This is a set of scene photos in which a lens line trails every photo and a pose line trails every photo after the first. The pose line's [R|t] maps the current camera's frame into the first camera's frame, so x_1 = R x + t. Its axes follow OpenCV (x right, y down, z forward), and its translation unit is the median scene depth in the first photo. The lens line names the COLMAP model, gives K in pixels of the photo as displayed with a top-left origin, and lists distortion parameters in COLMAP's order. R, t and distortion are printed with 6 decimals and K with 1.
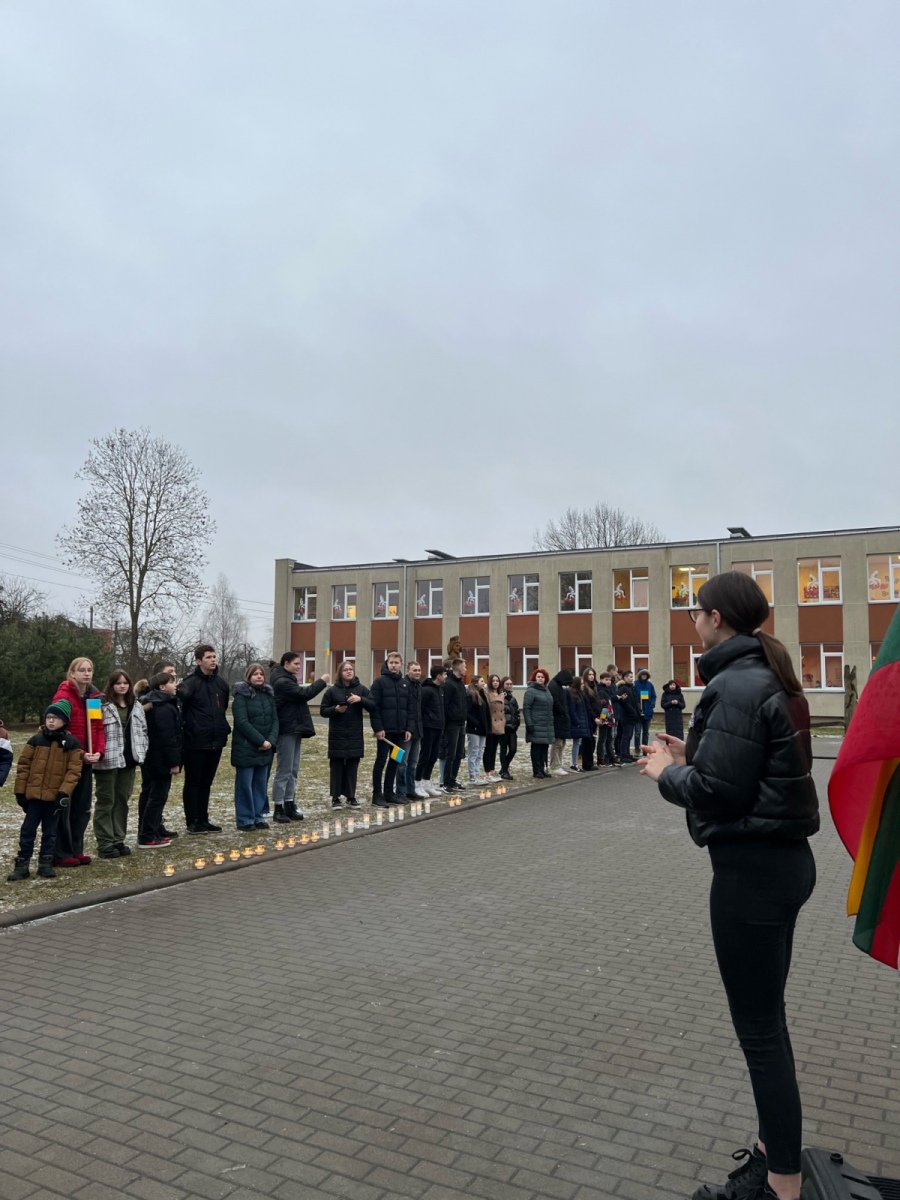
lens RADIAL K [[896.4, 0, 437.6], [0, 896.4, 597.9], [0, 0, 1]] dist [0.099781, -0.128790]
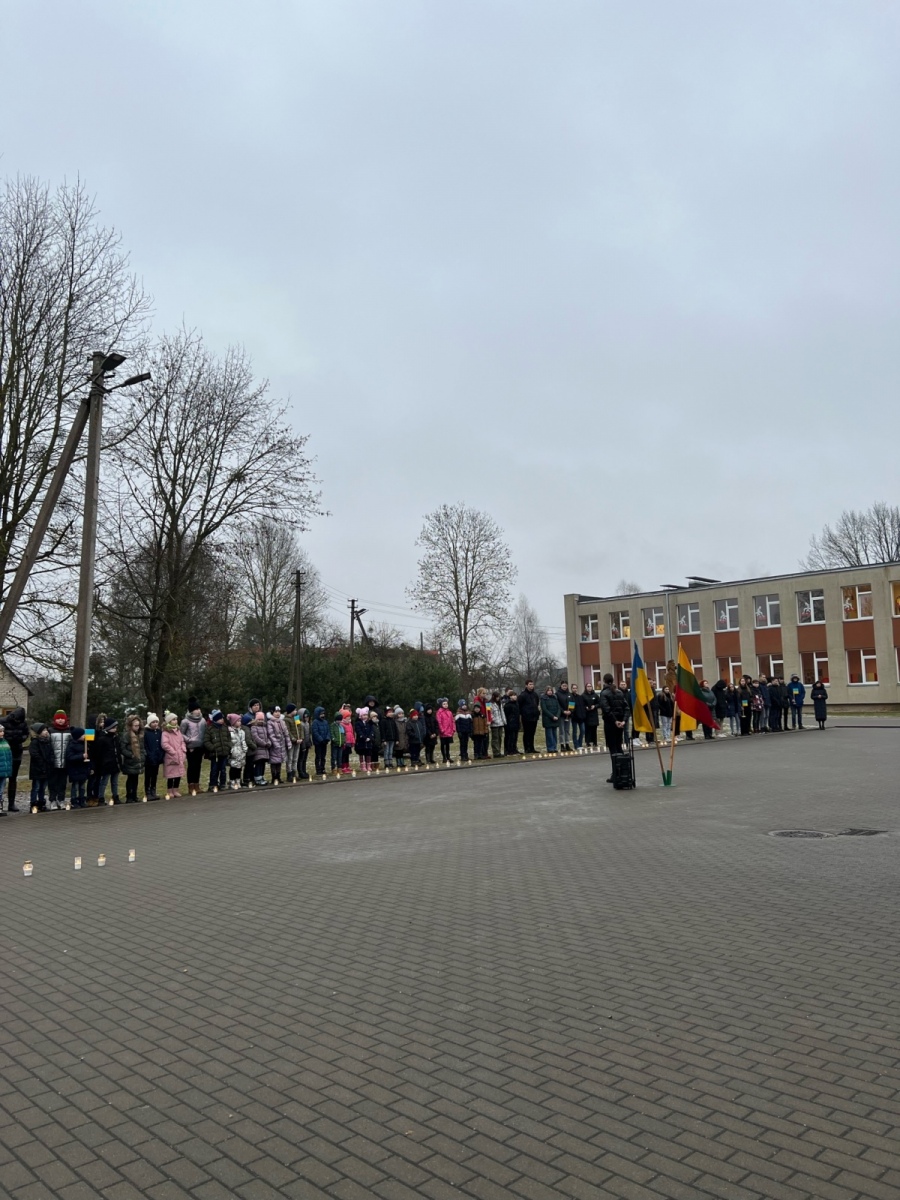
lens RADIAL K [[896.4, 0, 437.6], [0, 896.4, 597.9], [0, 0, 1]] dist [0.099781, -0.128790]
pose [[0.943913, -0.074397, -0.321704, 0.103639], [0.072376, 0.997210, -0.018254, -0.046513], [0.322165, -0.006053, 0.946664, -0.460241]]
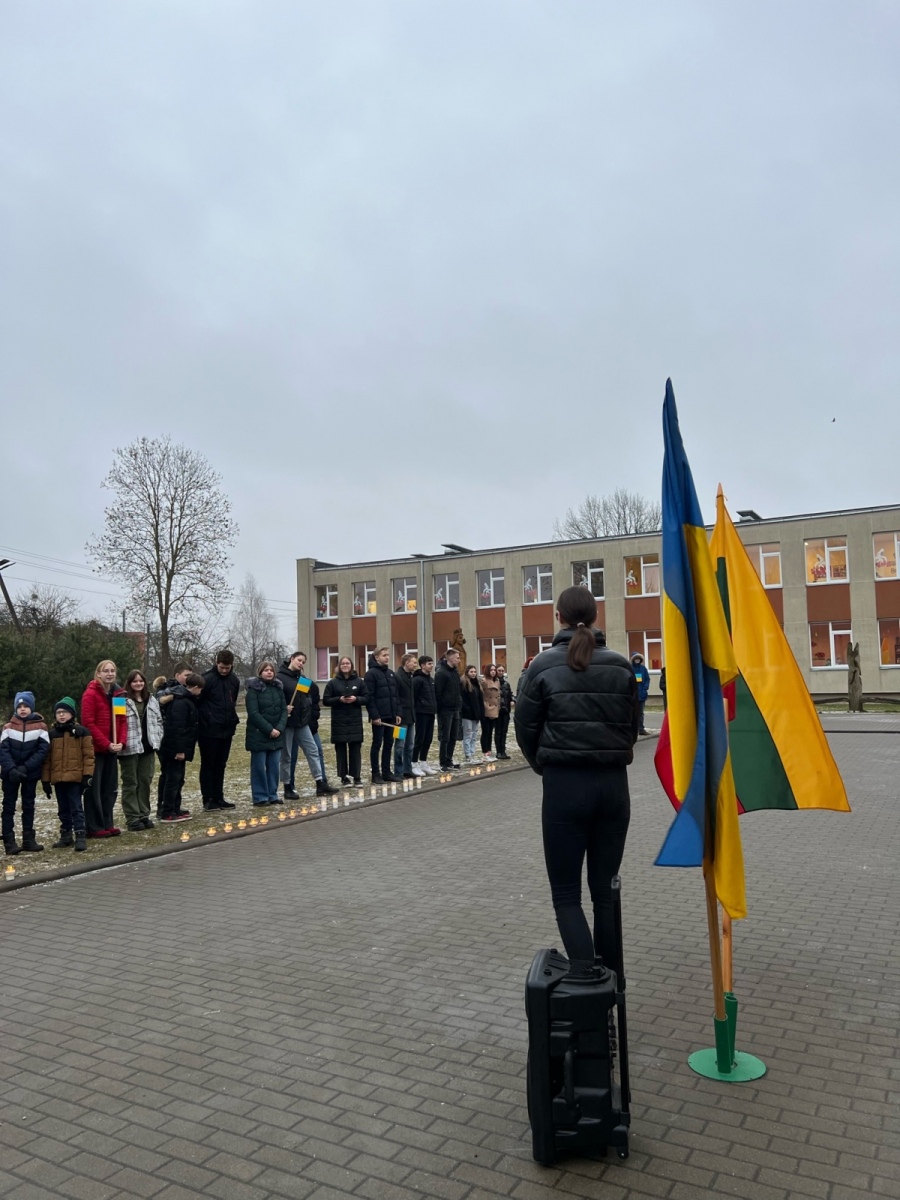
lens RADIAL K [[895.4, 0, 437.0], [0, 895.4, 606.6], [0, 0, 1]] dist [0.147248, -0.285746]
pose [[0.998798, -0.036185, -0.033051, 0.020392], [0.036808, 0.999152, 0.018436, -0.002645], [0.032356, -0.019630, 0.999284, -0.041437]]
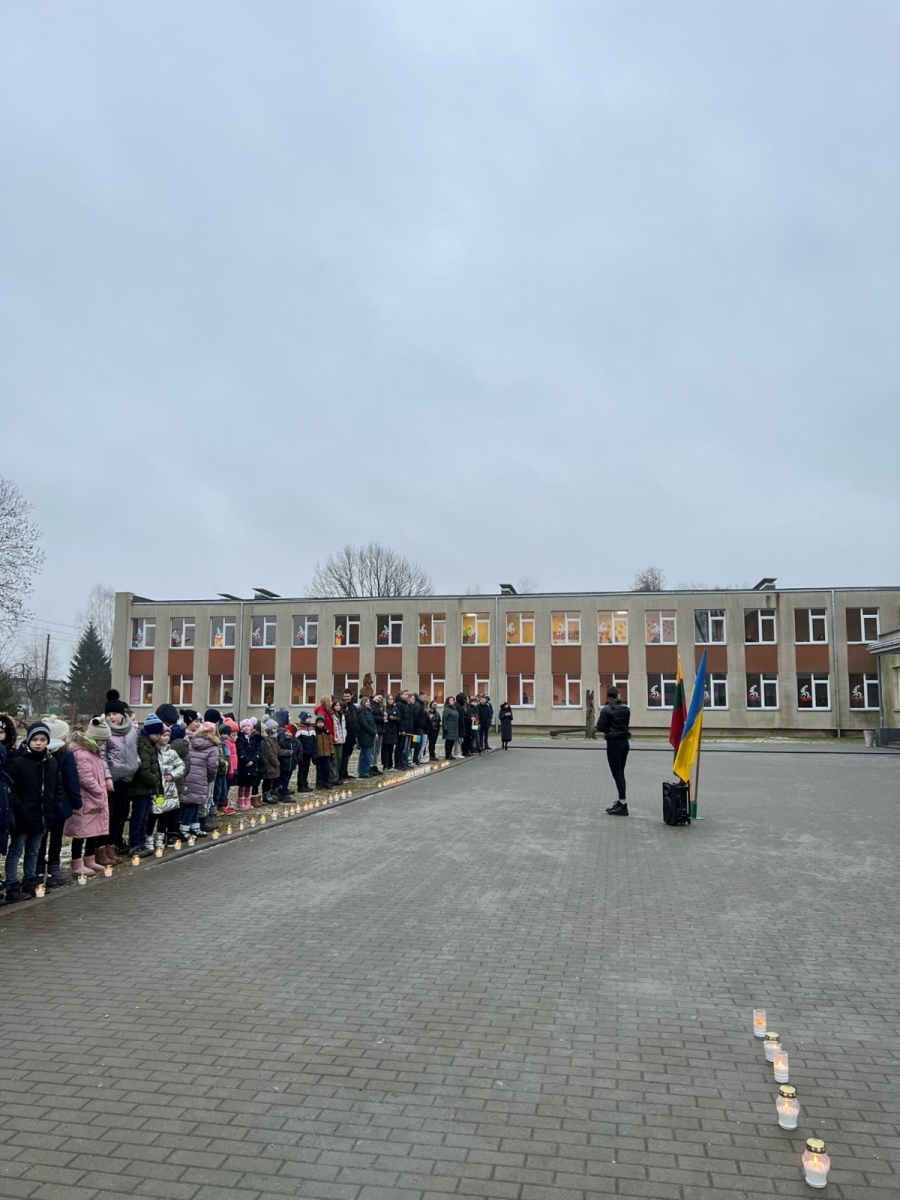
lens RADIAL K [[896.4, 0, 437.6], [0, 896.4, 597.9], [0, 0, 1]] dist [0.099781, -0.128790]
pose [[0.956483, 0.032465, 0.289976, -0.207138], [-0.026893, 0.999370, -0.023179, -0.034300], [-0.290546, 0.014372, 0.956753, -0.317690]]
